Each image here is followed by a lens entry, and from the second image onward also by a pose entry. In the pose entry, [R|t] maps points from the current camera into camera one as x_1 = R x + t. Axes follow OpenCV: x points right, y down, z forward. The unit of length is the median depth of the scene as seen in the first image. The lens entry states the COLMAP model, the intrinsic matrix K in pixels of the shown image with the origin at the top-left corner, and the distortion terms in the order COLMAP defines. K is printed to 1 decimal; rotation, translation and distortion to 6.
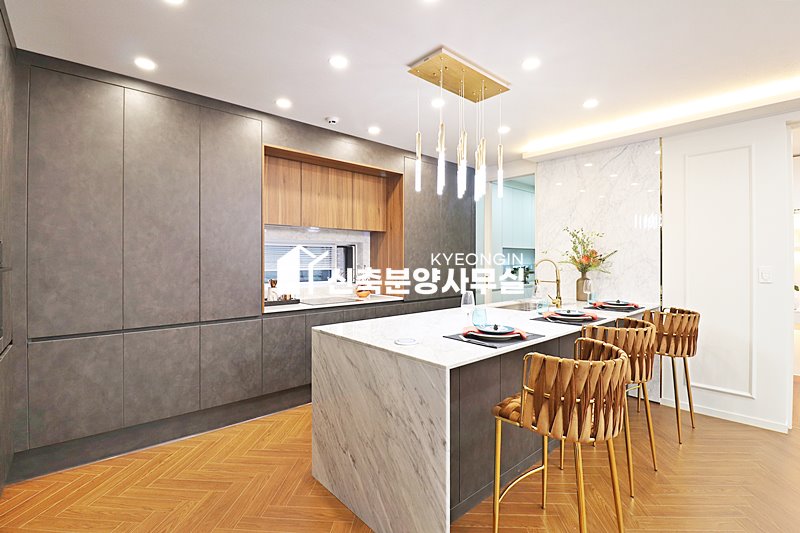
lens RADIAL K [[367.6, 0, 402.6], [0, 367.6, 263.3], [0, 0, 1]] dist [-0.007293, -0.008951]
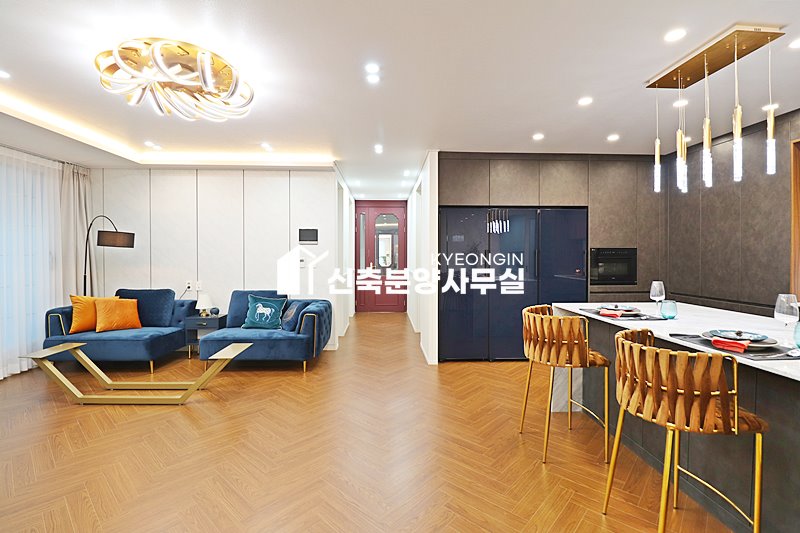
lens RADIAL K [[367.6, 0, 403.5], [0, 367.6, 259.1], [0, 0, 1]] dist [-0.007293, -0.008951]
pose [[-0.622385, 0.010659, -0.782639, 0.956693], [-0.011540, 0.999674, 0.022792, -0.004681], [0.782627, 0.023217, -0.622058, 0.681312]]
